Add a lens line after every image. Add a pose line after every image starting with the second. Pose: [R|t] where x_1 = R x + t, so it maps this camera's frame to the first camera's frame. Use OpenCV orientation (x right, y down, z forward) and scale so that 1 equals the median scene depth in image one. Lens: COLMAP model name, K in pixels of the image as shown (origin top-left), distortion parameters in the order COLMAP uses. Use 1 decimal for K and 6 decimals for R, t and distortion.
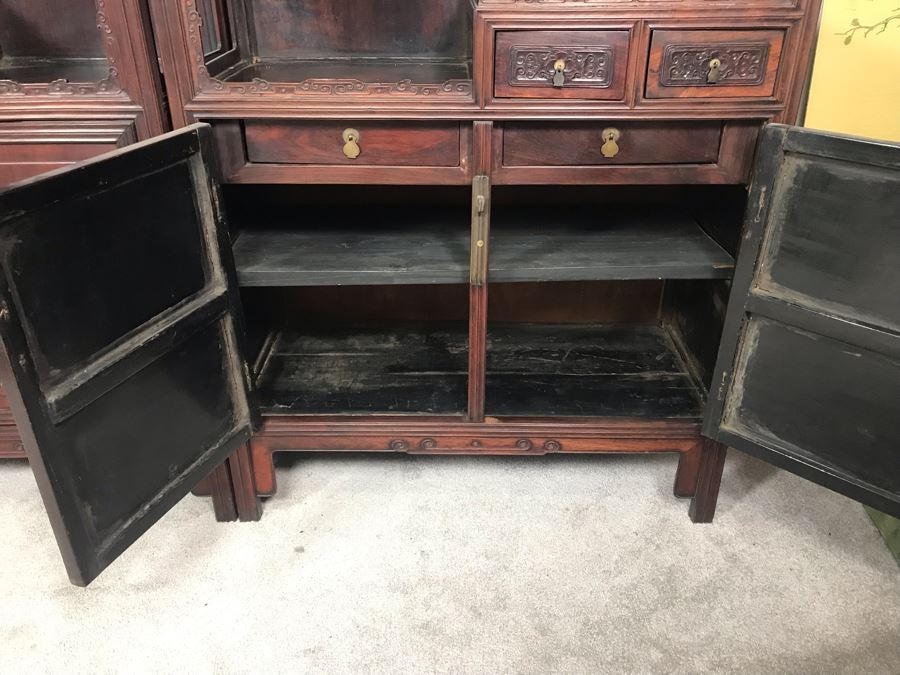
lens RADIAL K [[738.8, 0, 446.3], [0, 738.8, 331.1], [0, 0, 1]] dist [0.041714, -0.038697]
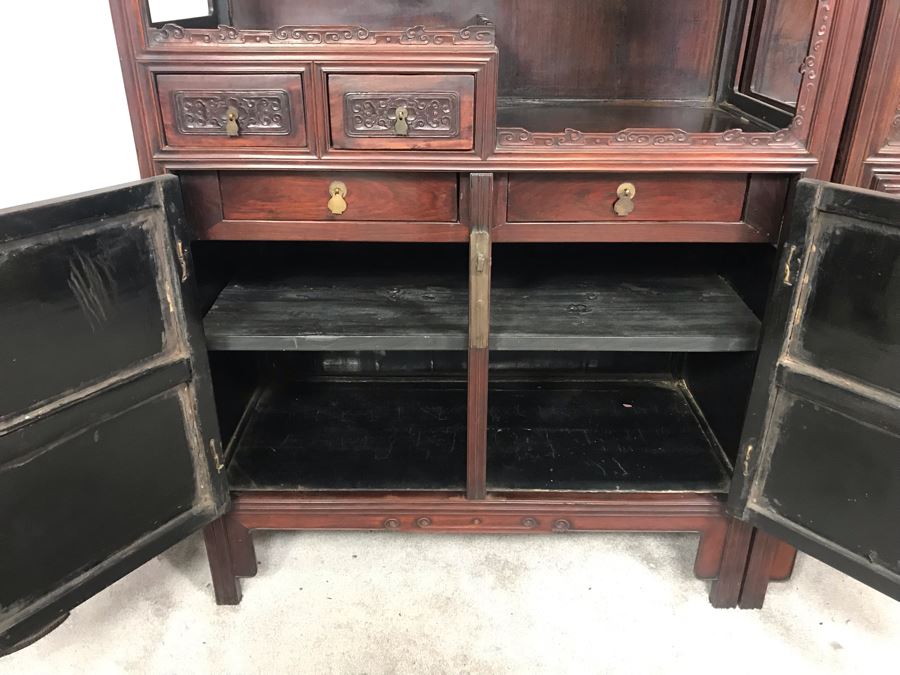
lens RADIAL K [[738.8, 0, 446.5], [0, 738.8, 331.8], [0, 0, 1]] dist [0.041714, -0.038697]
pose [[0.999803, 0.019732, -0.001950, -0.769402], [-0.019789, 0.999168, -0.035648, -0.048366], [0.001245, 0.035679, 0.999363, 0.100635]]
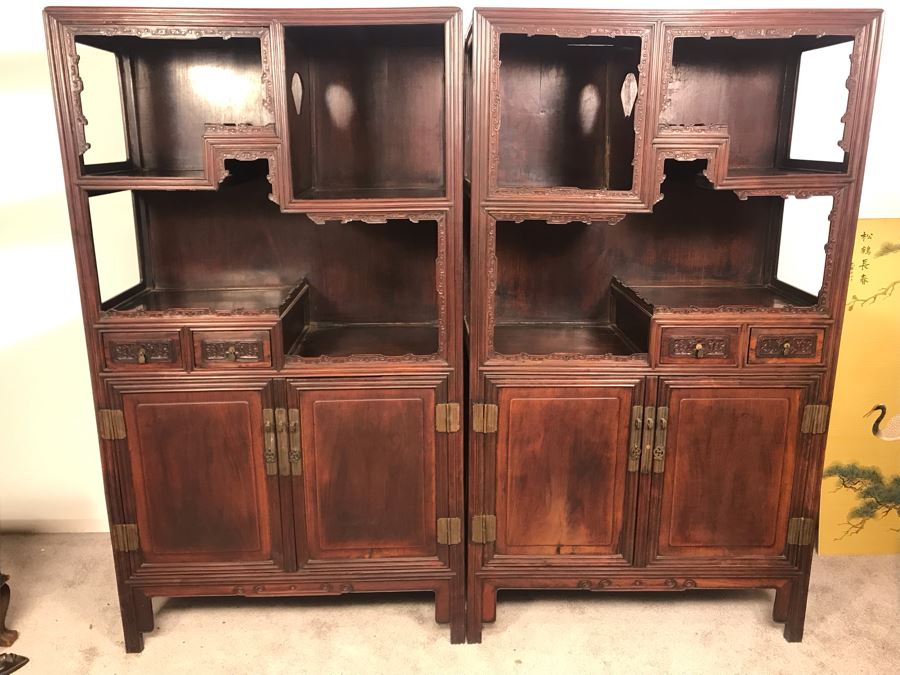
lens RADIAL K [[772.8, 0, 446.3], [0, 772.8, 330.9], [0, 0, 1]] dist [0.039061, -0.038622]
pose [[0.999699, -0.000247, 0.024532, -0.425759], [0.005690, 0.975018, -0.222053, 0.006937], [-0.023864, 0.222126, 0.974726, -0.676109]]
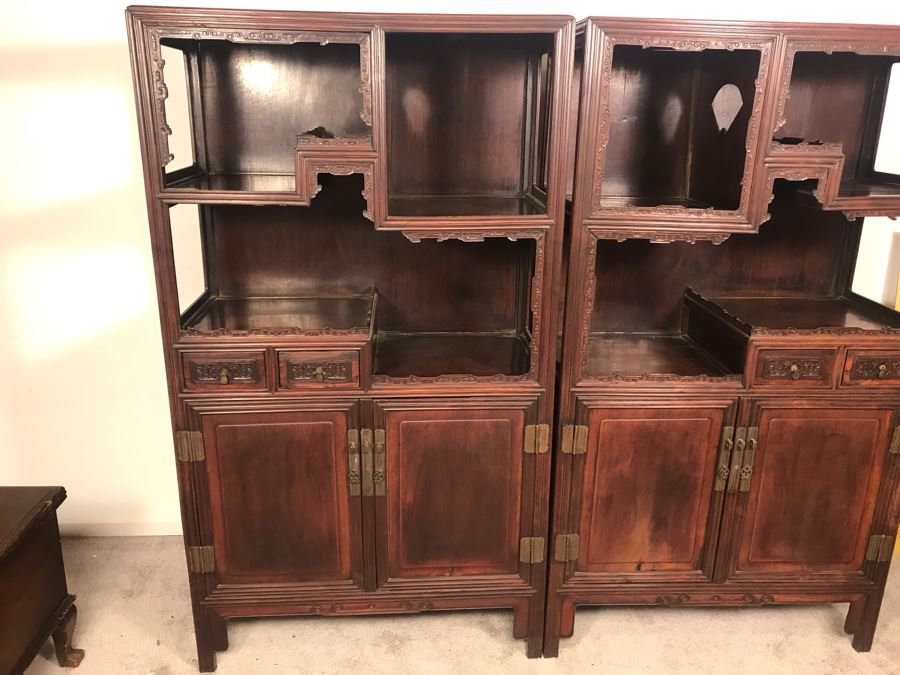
lens RADIAL K [[738.8, 0, 448.1], [0, 738.8, 330.3], [0, 0, 1]] dist [0.041714, -0.038697]
pose [[0.997896, 0.003914, 0.064716, -0.664860], [0.007460, 0.984615, -0.174577, -0.131137], [-0.064404, 0.174692, 0.982514, -0.572220]]
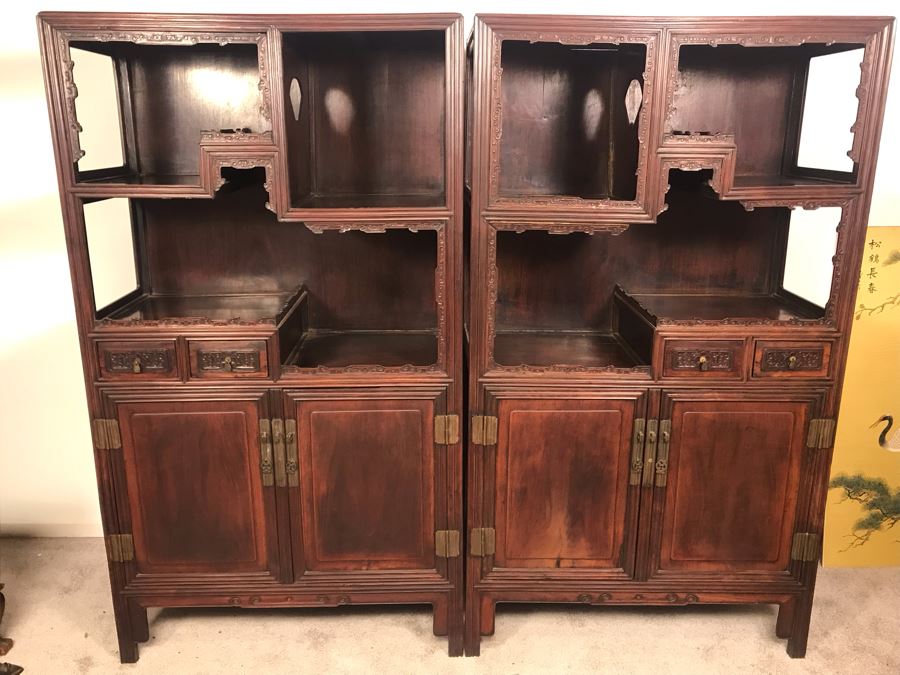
lens RADIAL K [[772.8, 0, 444.1], [0, 772.8, 330.1], [0, 0, 1]] dist [0.039061, -0.038622]
pose [[0.999838, 0.005589, 0.017098, -0.416783], [-0.001790, 0.976698, -0.214609, -0.033488], [-0.017899, 0.214544, 0.976550, -0.659380]]
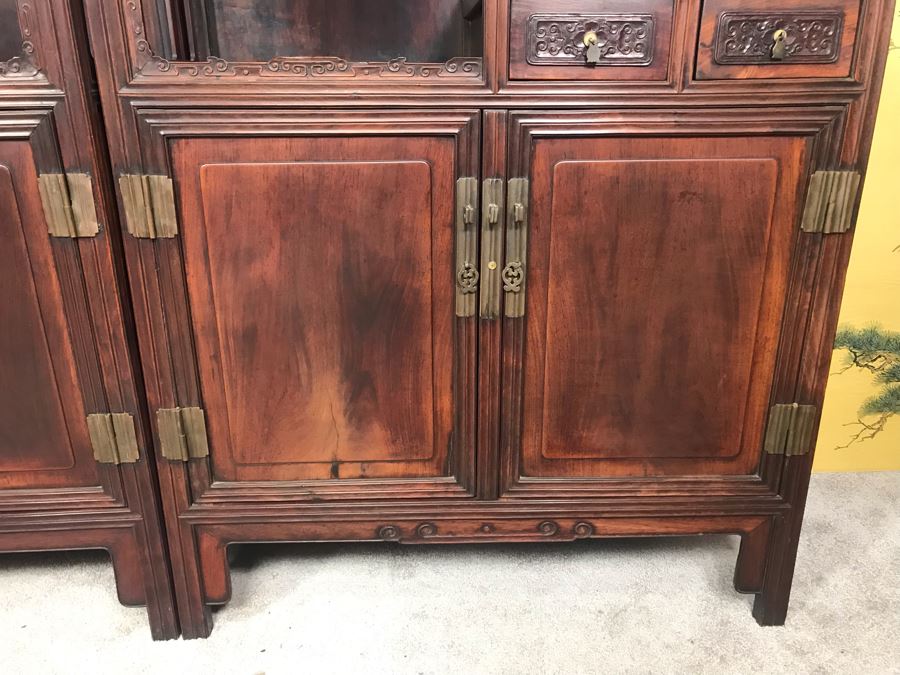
lens RADIAL K [[738.8, 0, 445.7], [0, 738.8, 332.2], [0, 0, 1]] dist [0.041714, -0.038697]
pose [[0.999341, -0.012776, 0.033961, -0.031751], [0.017161, 0.991085, -0.132122, 0.056137], [-0.031971, 0.132618, 0.990652, 0.216266]]
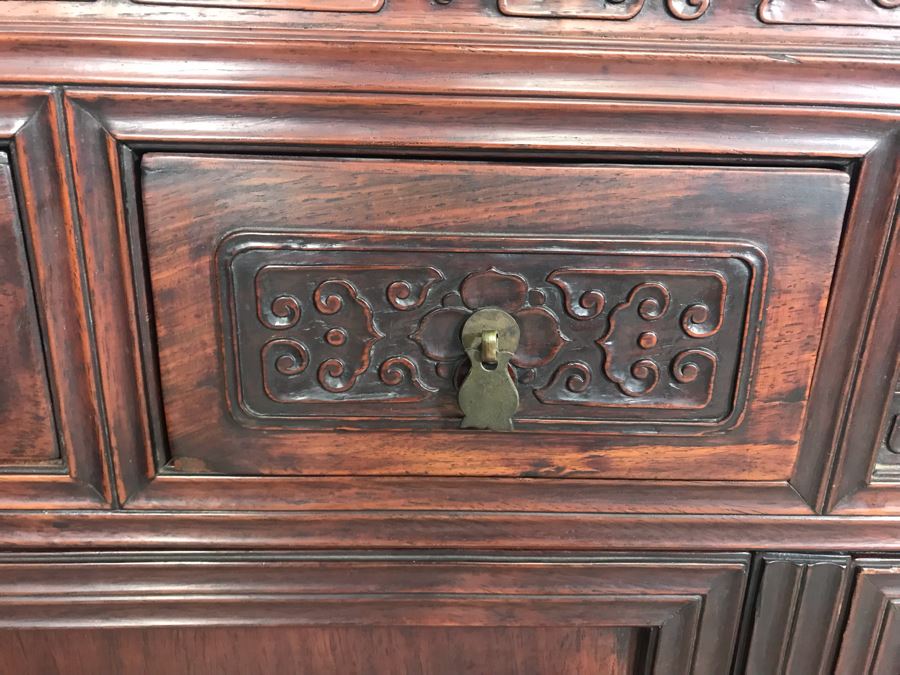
lens RADIAL K [[772.8, 0, 448.8], [0, 772.8, 342.6], [0, 0, 1]] dist [0.039061, -0.038622]
pose [[0.998749, 0.027818, 0.041544, -0.840416], [-0.022524, 0.992169, -0.122859, -0.284560], [-0.044637, 0.121769, 0.991554, 0.706915]]
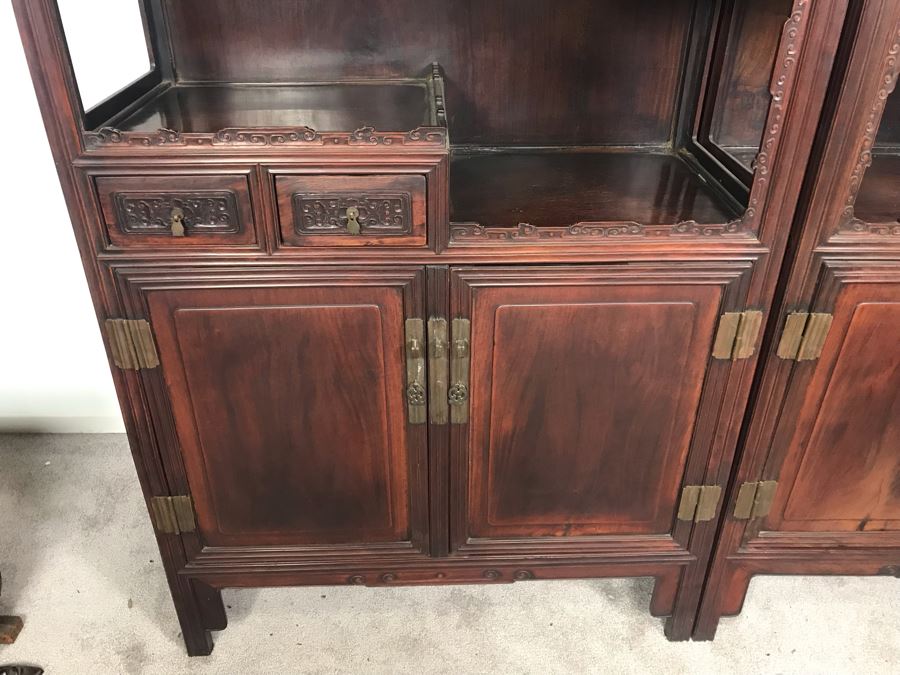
lens RADIAL K [[738.8, 0, 448.1], [0, 738.8, 331.6], [0, 0, 1]] dist [0.041714, -0.038697]
pose [[0.999321, -0.001038, 0.036823, -0.752161], [-0.000830, 0.998716, 0.050656, -0.223535], [-0.036828, -0.050652, 0.998037, 0.100005]]
